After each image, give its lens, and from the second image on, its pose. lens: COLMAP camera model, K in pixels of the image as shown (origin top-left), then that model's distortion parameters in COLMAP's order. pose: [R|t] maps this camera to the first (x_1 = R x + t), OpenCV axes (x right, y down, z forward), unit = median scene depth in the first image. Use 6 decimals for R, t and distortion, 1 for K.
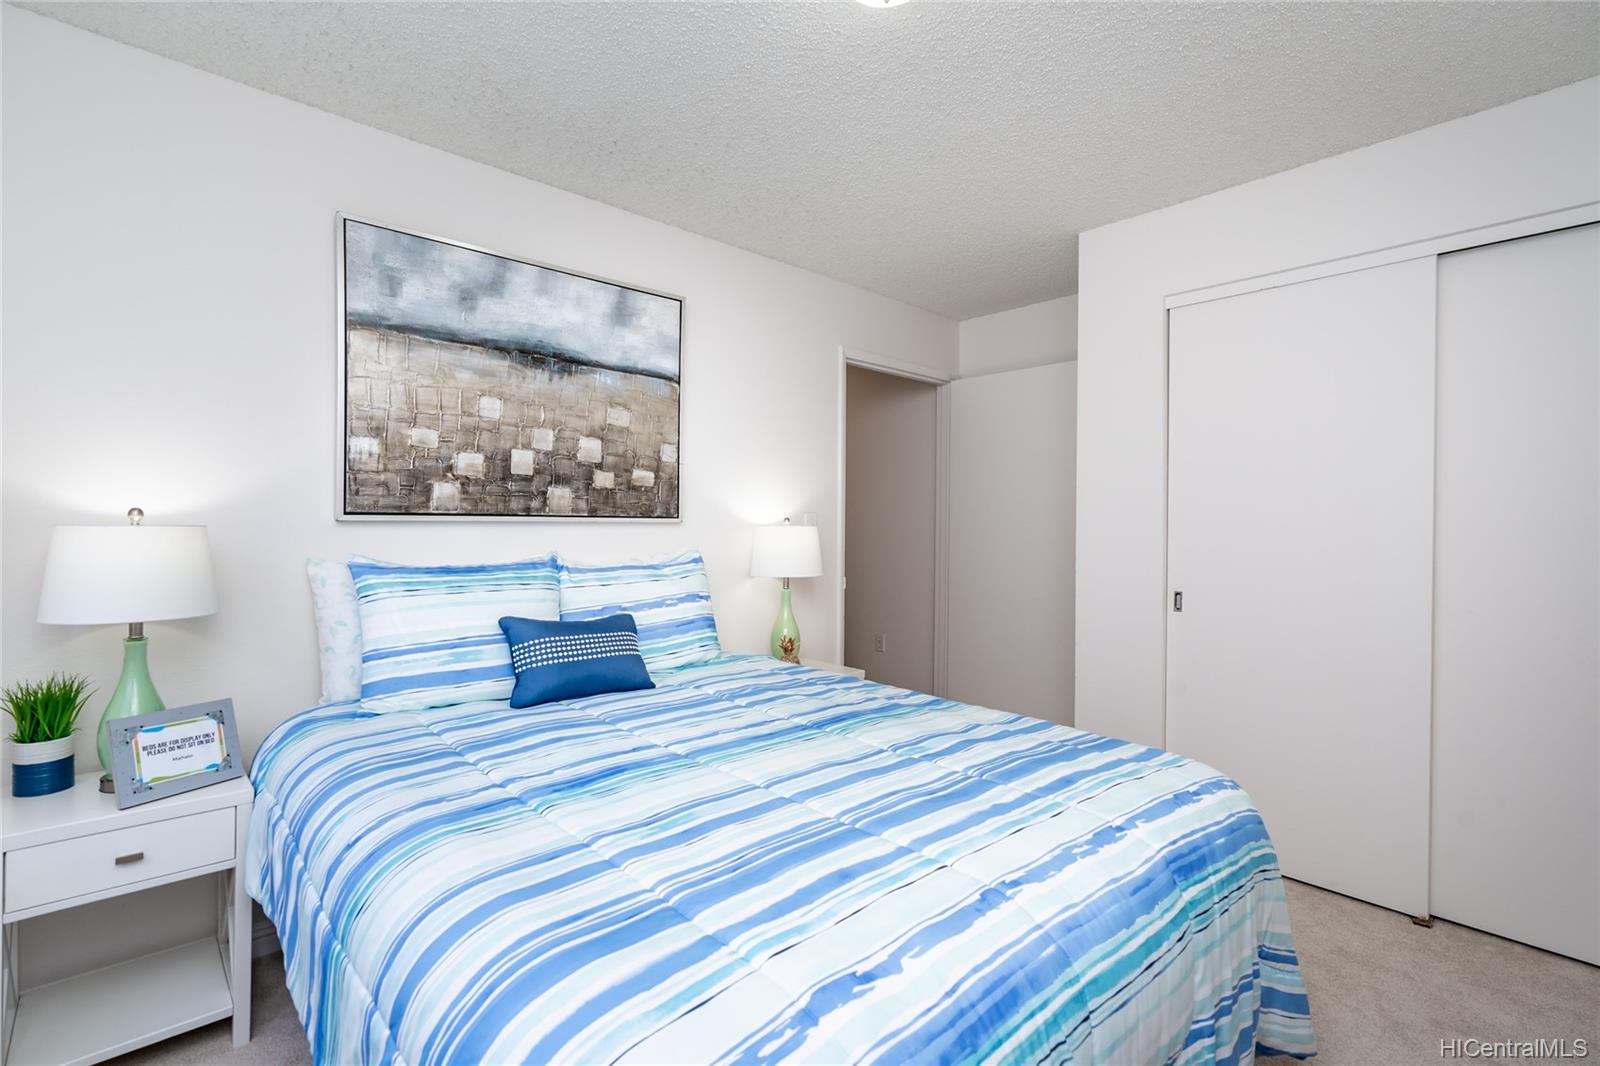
lens RADIAL K [[721.9, 0, 785.7], [0, 721.9, 530.7], [0, 0, 1]] dist [-0.025017, 0.000116]
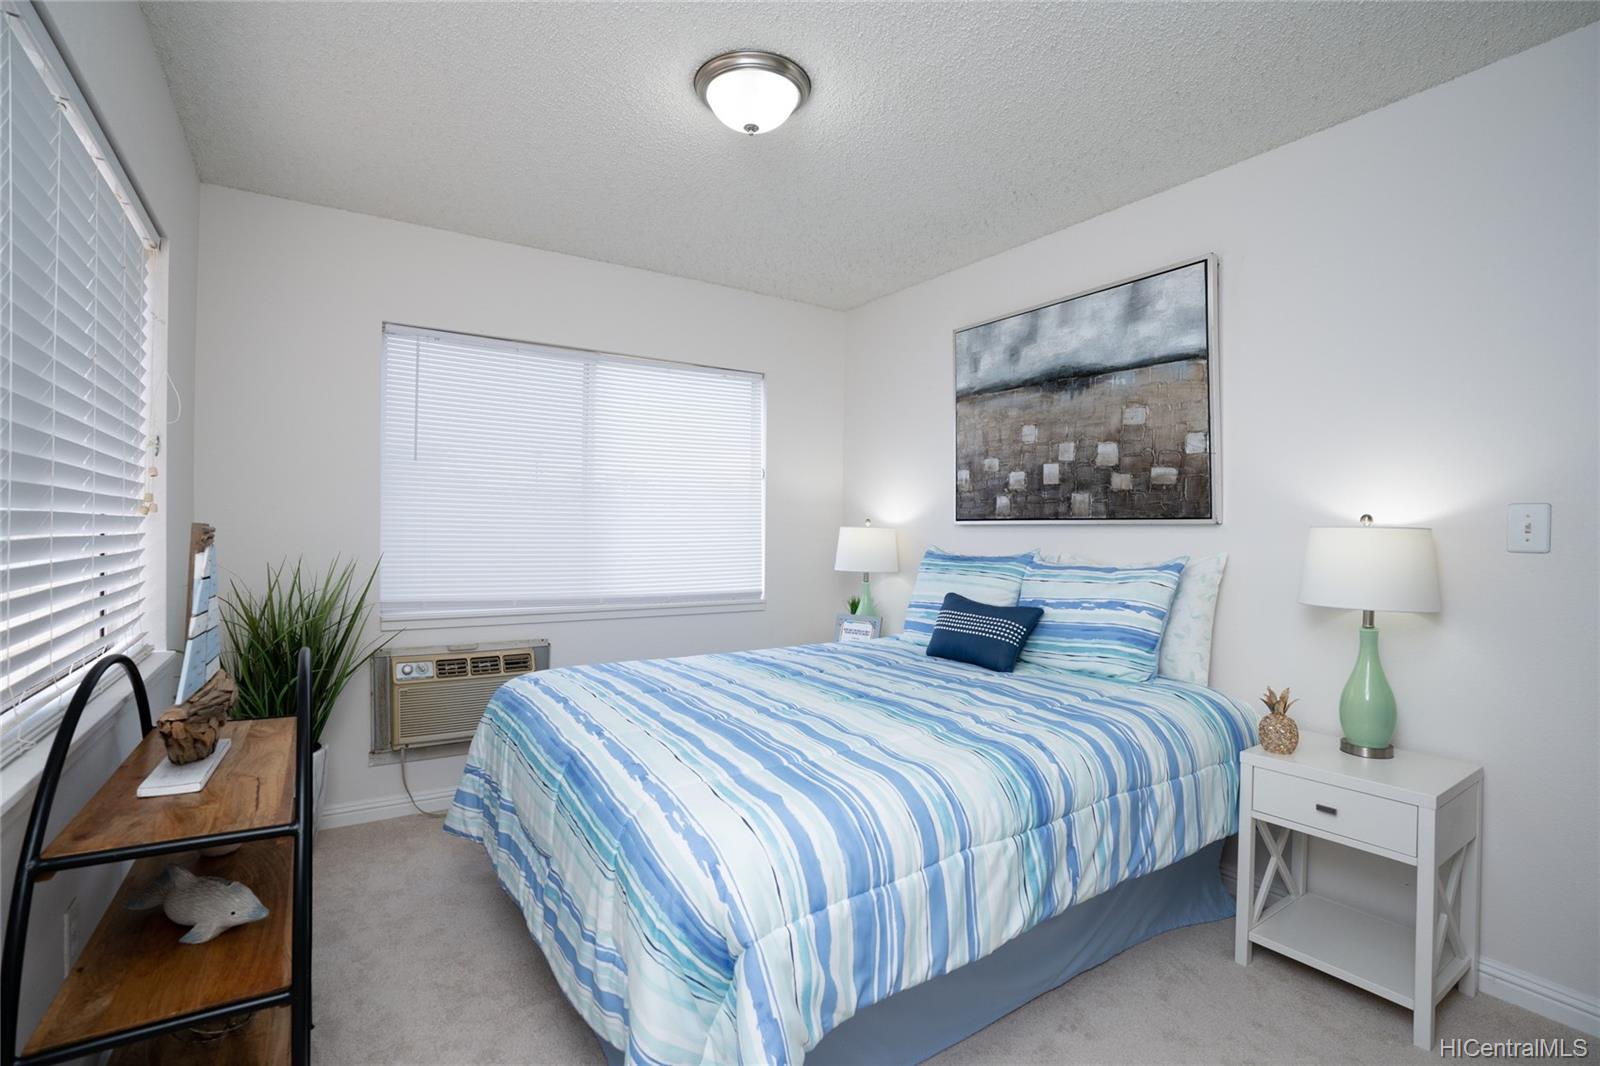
lens RADIAL K [[721.9, 0, 785.7], [0, 721.9, 530.7], [0, 0, 1]] dist [-0.025017, 0.000116]
pose [[-0.143233, 0.001062, -0.989688, 0.847078], [-0.010085, 0.999946, 0.002532, -0.000367], [0.989638, 0.010344, -0.143214, 0.721354]]
